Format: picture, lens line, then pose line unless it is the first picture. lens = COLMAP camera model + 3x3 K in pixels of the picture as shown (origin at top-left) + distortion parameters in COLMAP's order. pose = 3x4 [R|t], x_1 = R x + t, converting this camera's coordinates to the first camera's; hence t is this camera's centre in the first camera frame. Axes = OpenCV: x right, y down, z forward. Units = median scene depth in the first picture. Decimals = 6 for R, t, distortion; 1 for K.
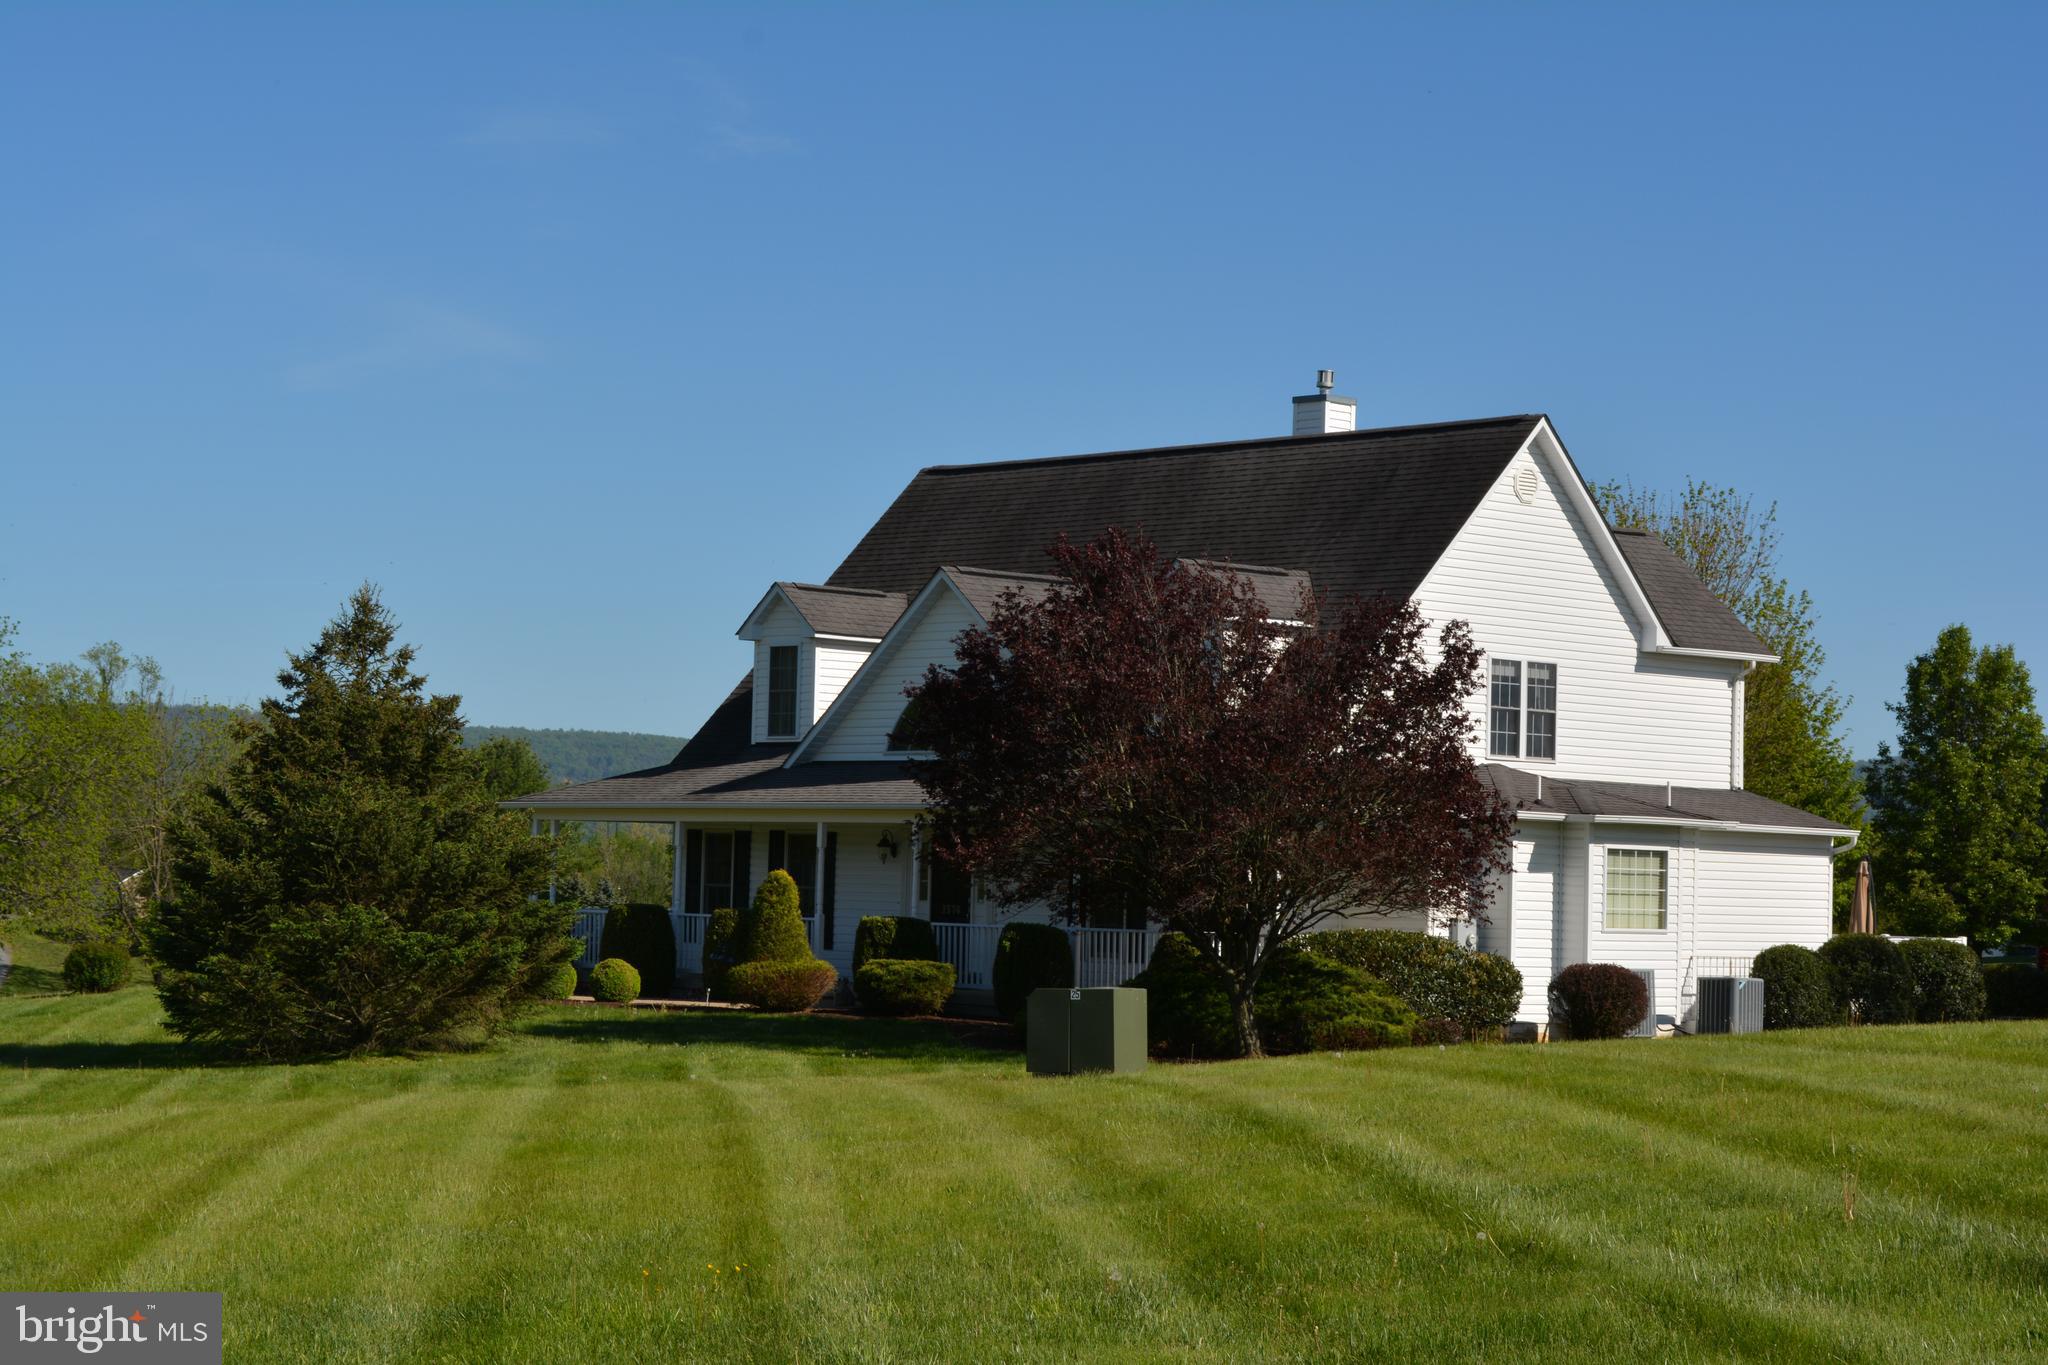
lens RADIAL K [[3841.1, 0, 1024.0], [0, 3841.1, 682.5], [0, 0, 1]] dist [0.199350, 0.025373]
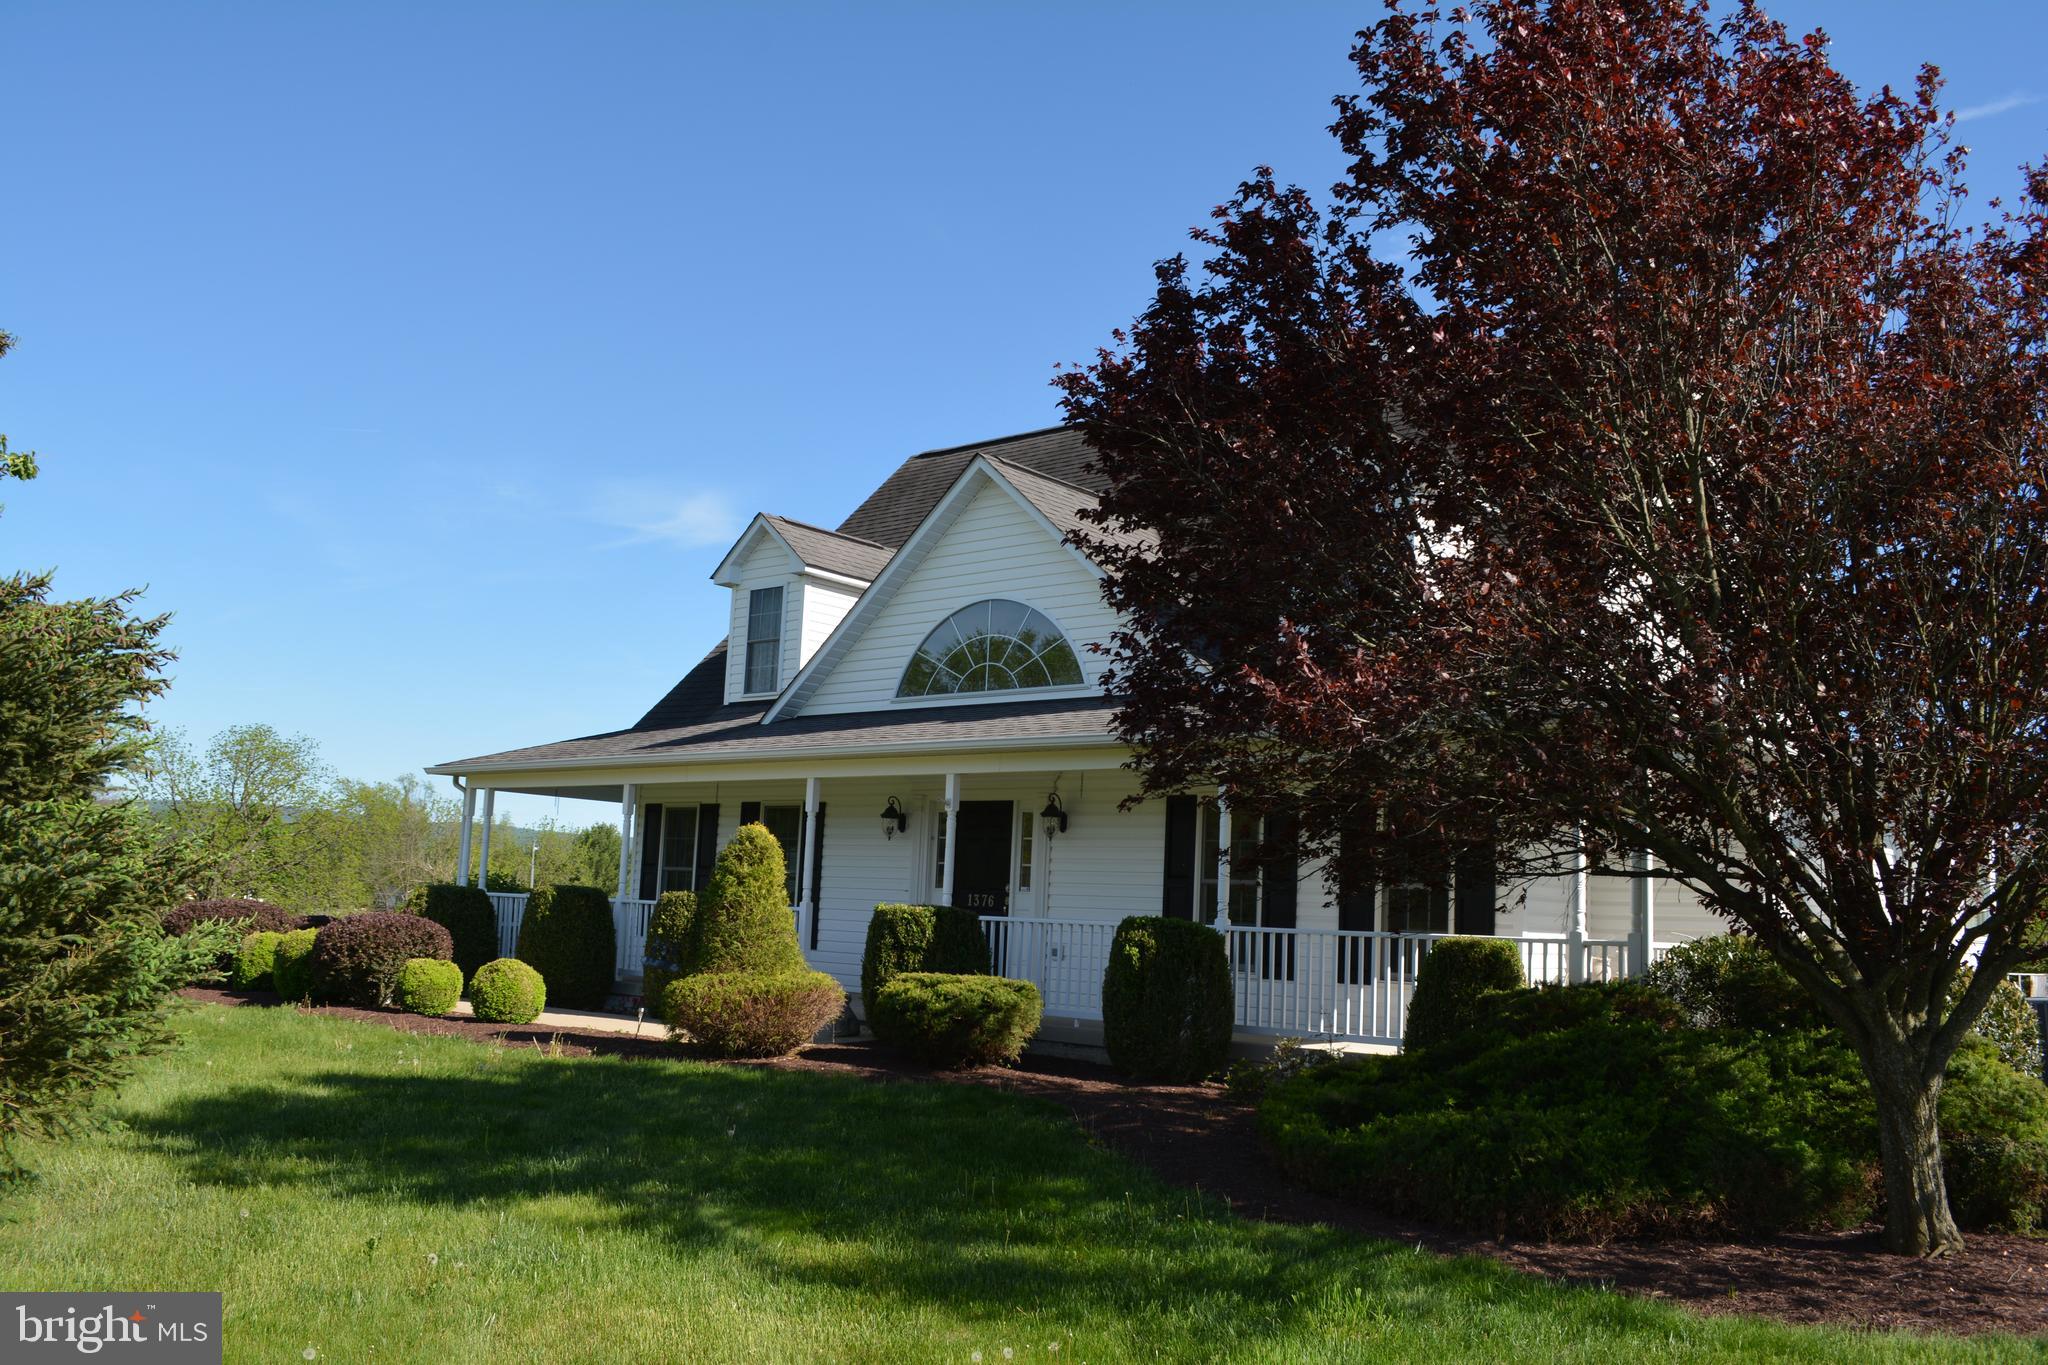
lens RADIAL K [[1608.8, 0, 1024.0], [0, 1608.8, 682.5], [0, 0, 1]] dist [-0.065060, -0.007405]
pose [[0.994125, 0.032053, 0.103381, -0.043758], [-0.022571, 0.995538, -0.091619, 0.044464], [-0.105857, 0.088747, 0.990413, 0.671777]]
